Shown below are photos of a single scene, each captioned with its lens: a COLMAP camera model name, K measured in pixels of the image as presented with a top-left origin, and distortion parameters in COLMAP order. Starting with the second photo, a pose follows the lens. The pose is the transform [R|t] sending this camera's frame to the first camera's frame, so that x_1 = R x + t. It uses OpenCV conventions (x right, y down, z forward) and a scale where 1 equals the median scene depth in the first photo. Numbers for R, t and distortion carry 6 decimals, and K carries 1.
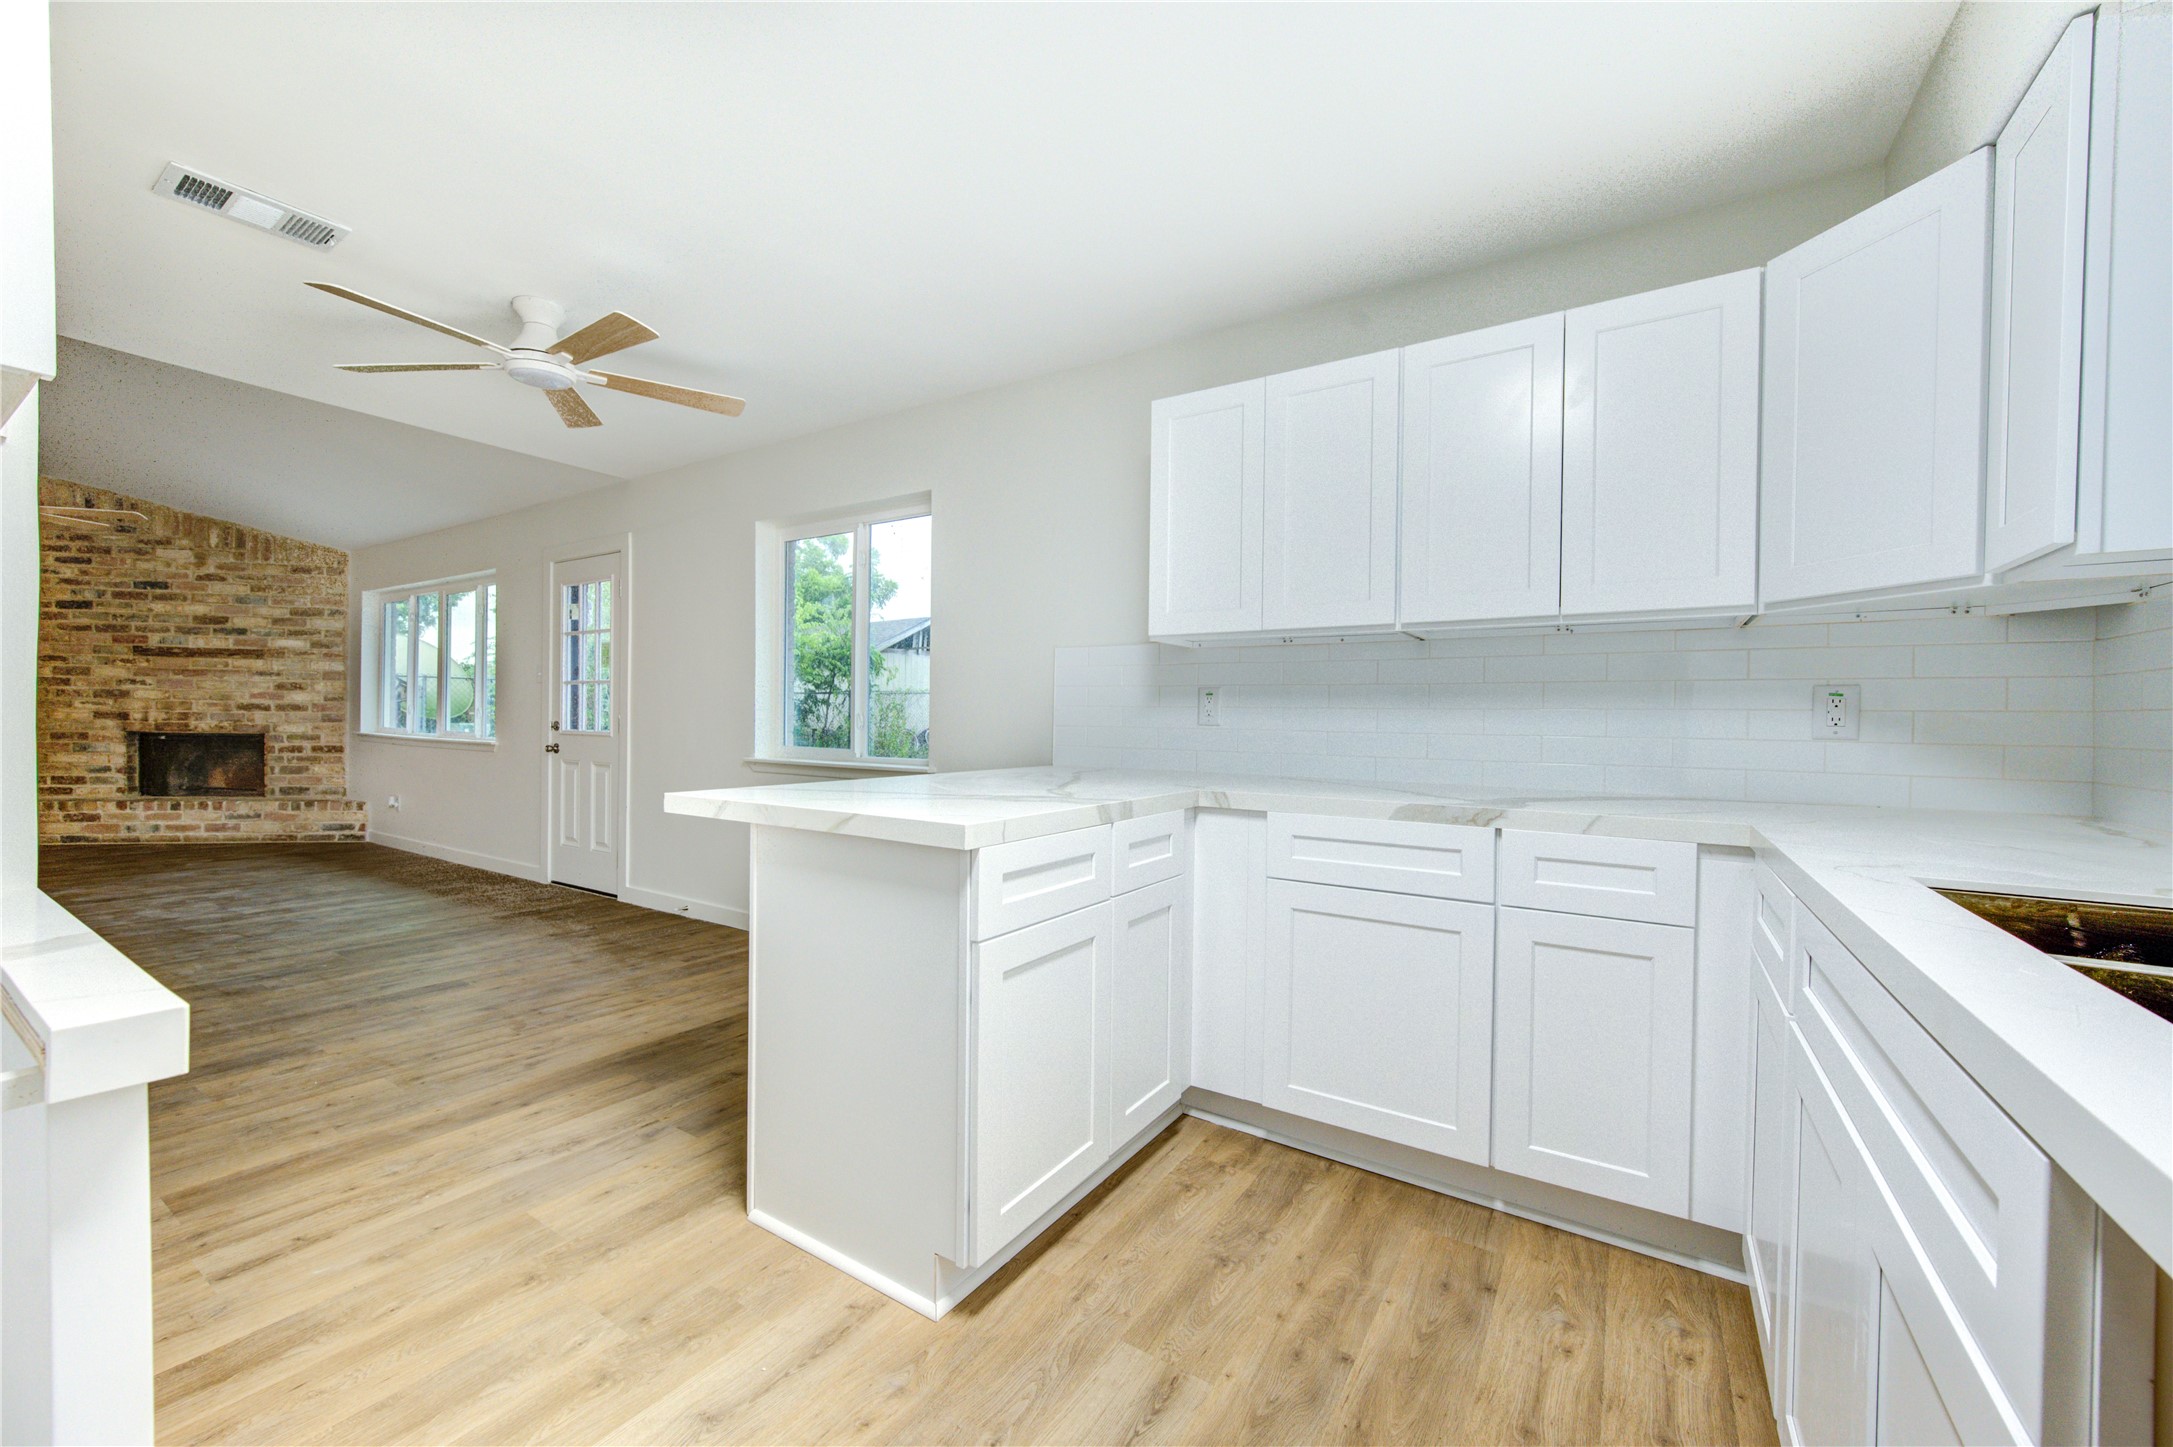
lens RADIAL K [[845.4, 0, 1084.6], [0, 845.4, 732.1], [0, 0, 1]] dist [-0.002444, -0.000753]
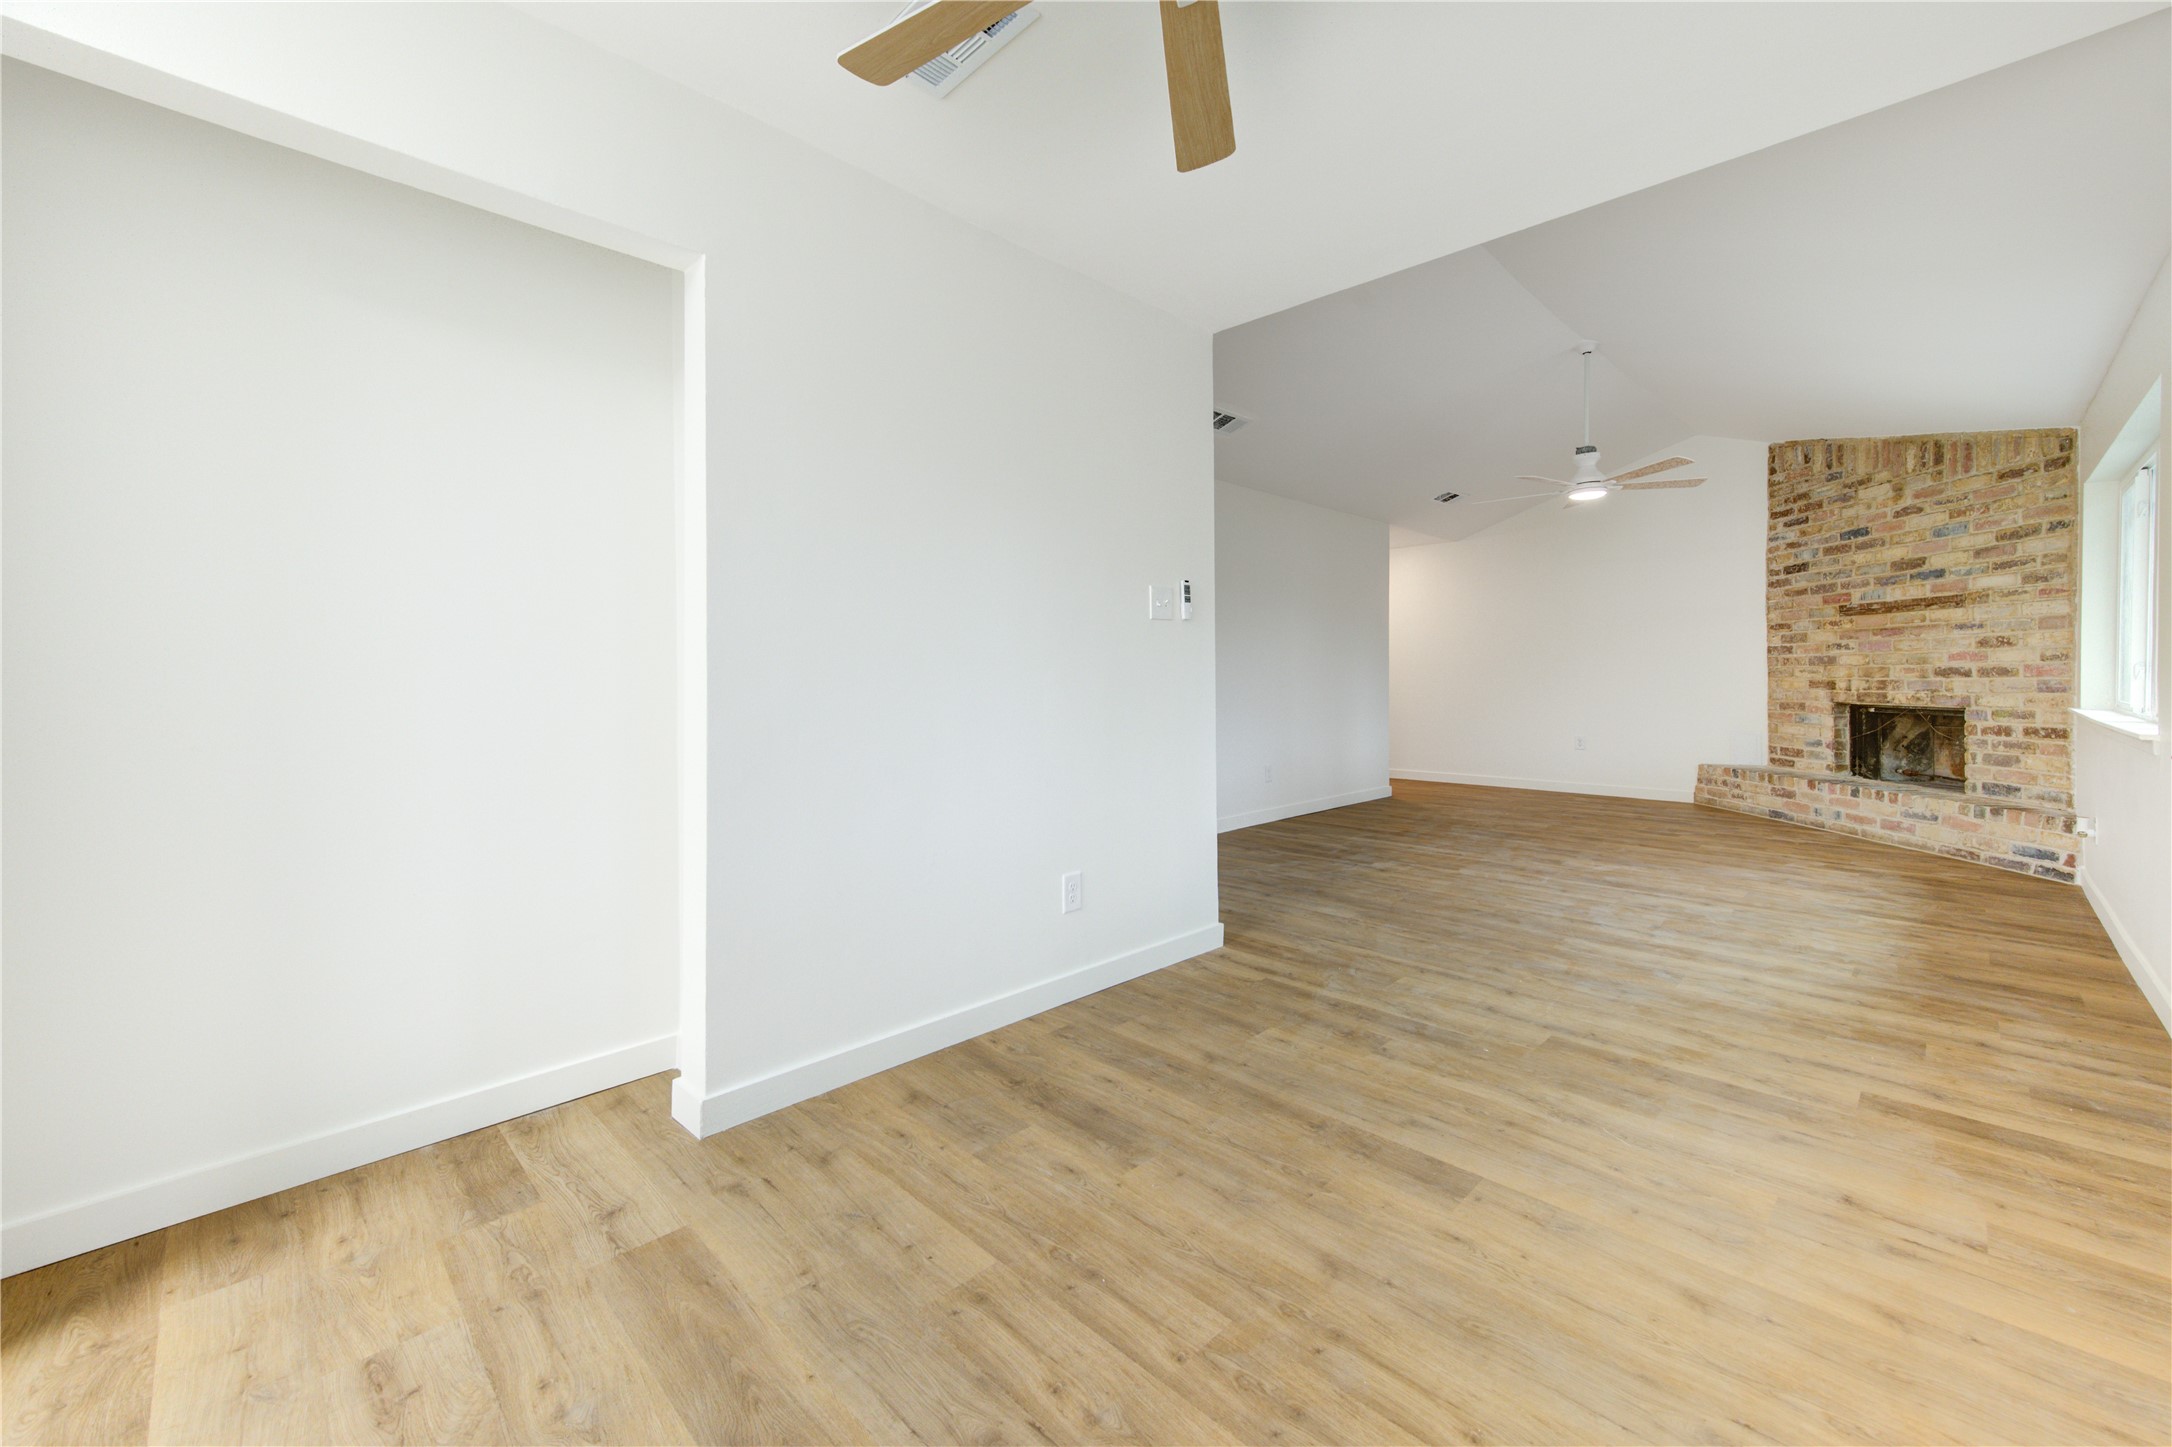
lens RADIAL K [[865.1, 0, 1091.5], [0, 865.1, 686.3], [0, 0, 1]] dist [-0.000731, -0.000490]
pose [[-0.208959, -0.005199, -0.977910, -0.078540], [-0.012975, 0.999913, -0.002544, -0.005573], [0.977838, 0.012157, -0.209009, 0.432502]]
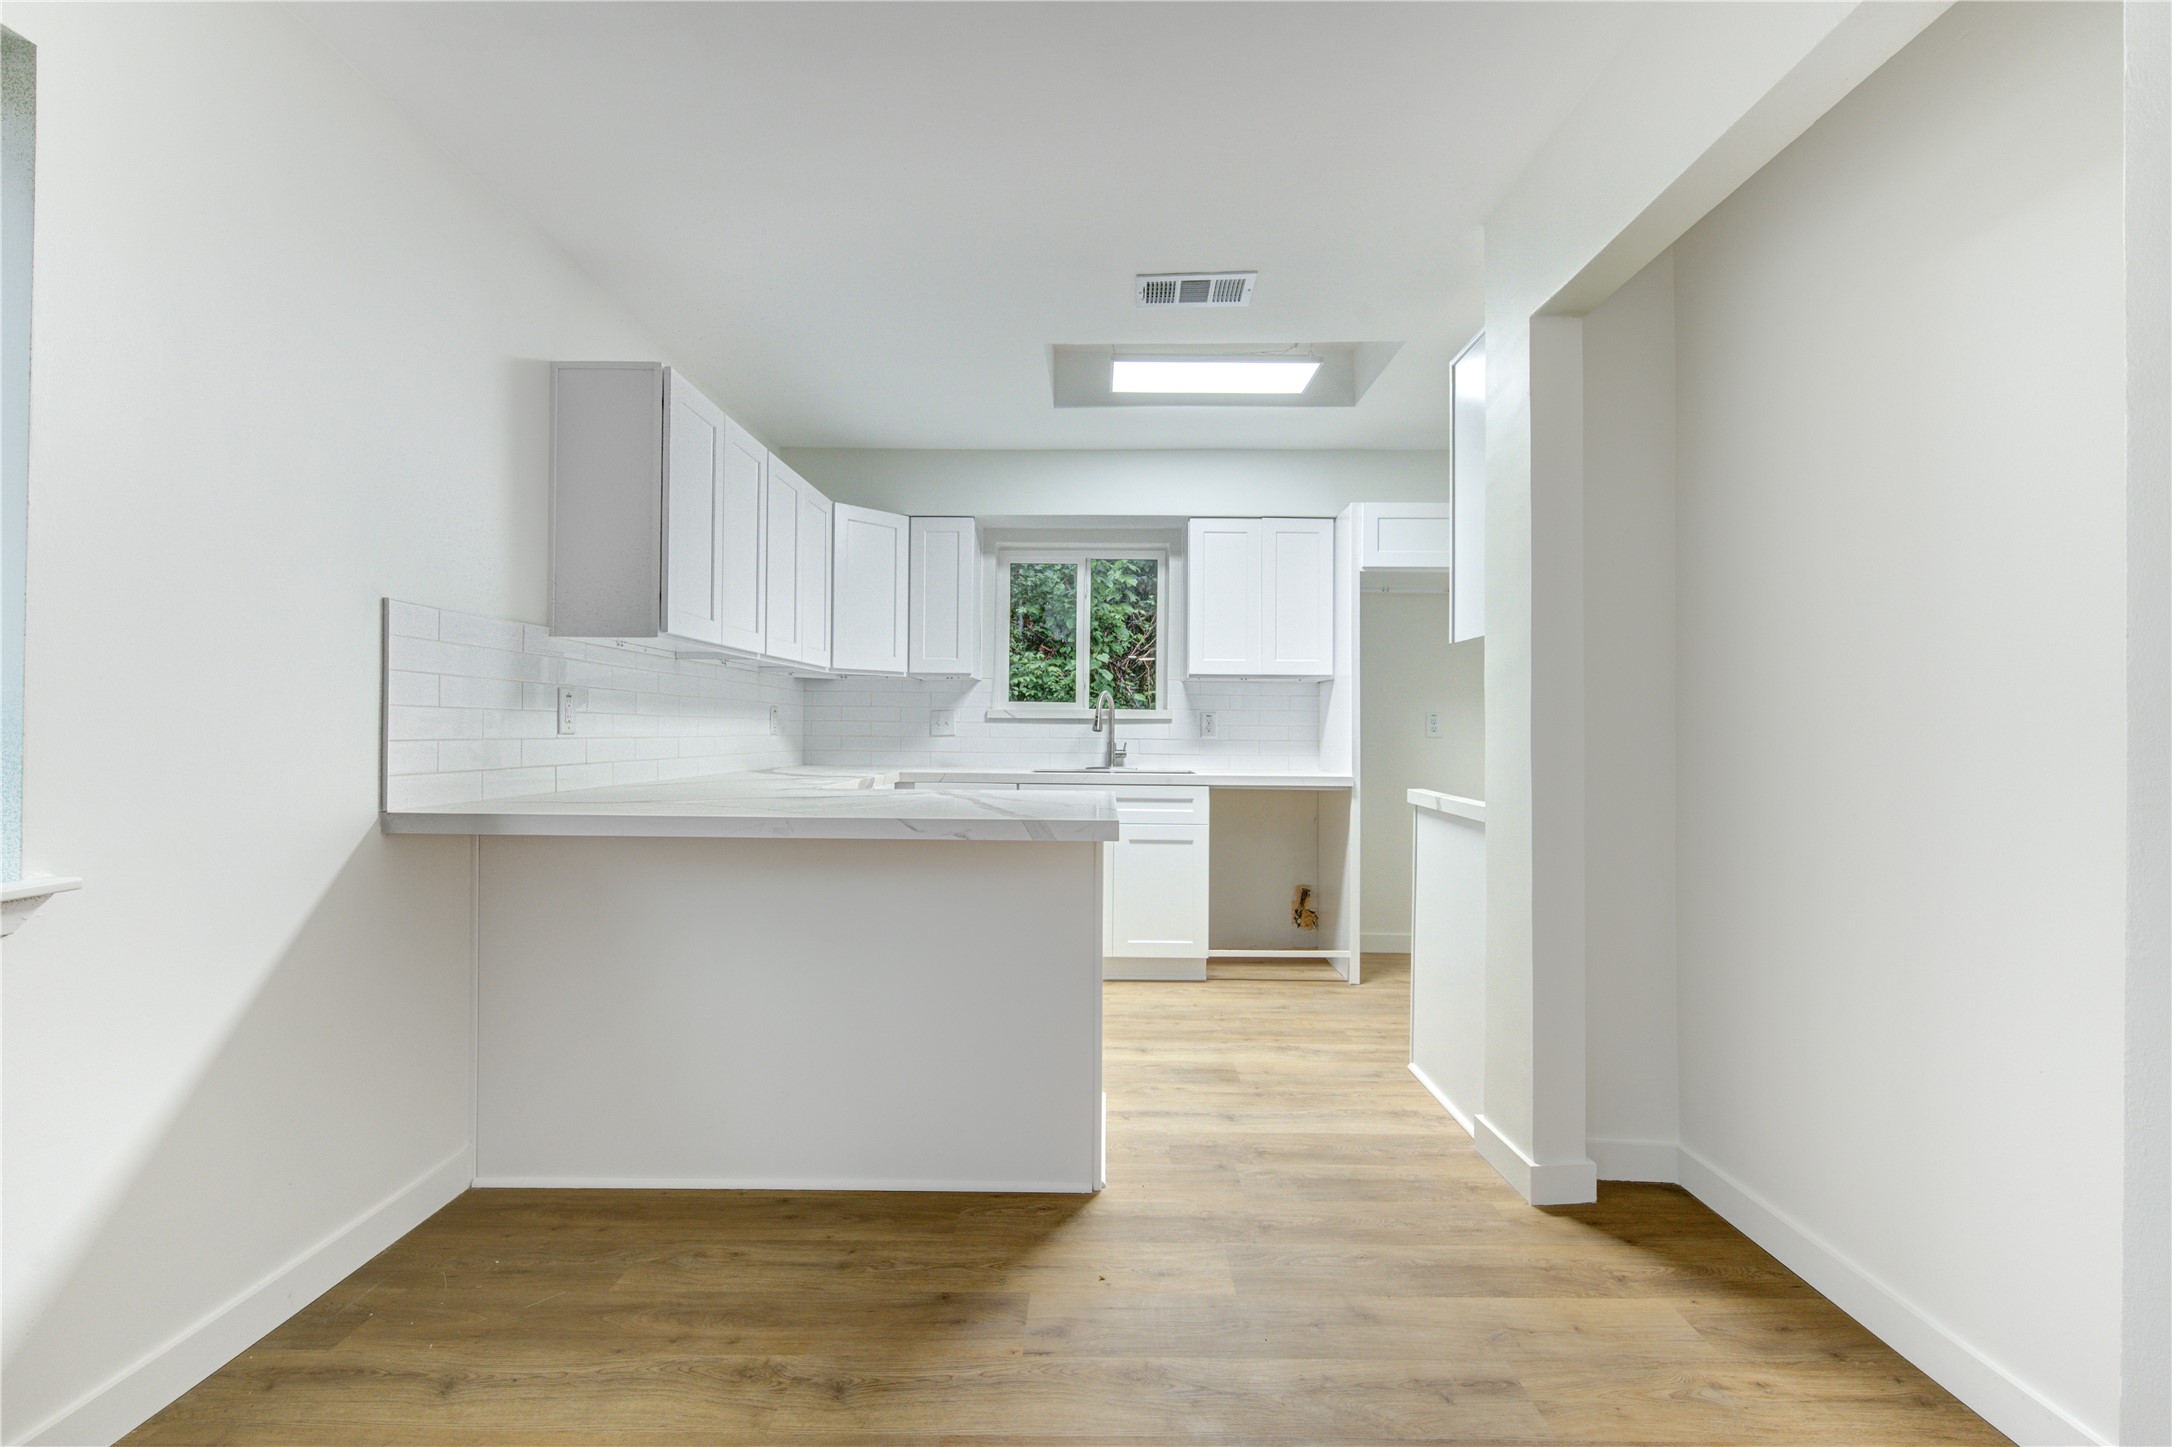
lens RADIAL K [[914.6, 0, 1086.6], [0, 914.6, 715.2], [0, 0, 1]] dist [-0.003344, -0.000462]
pose [[-0.527375, -0.003562, 0.849625, -0.370996], [-0.000348, 0.999992, 0.003977, -0.012937], [-0.849633, 0.001802, -0.527372, 0.436414]]
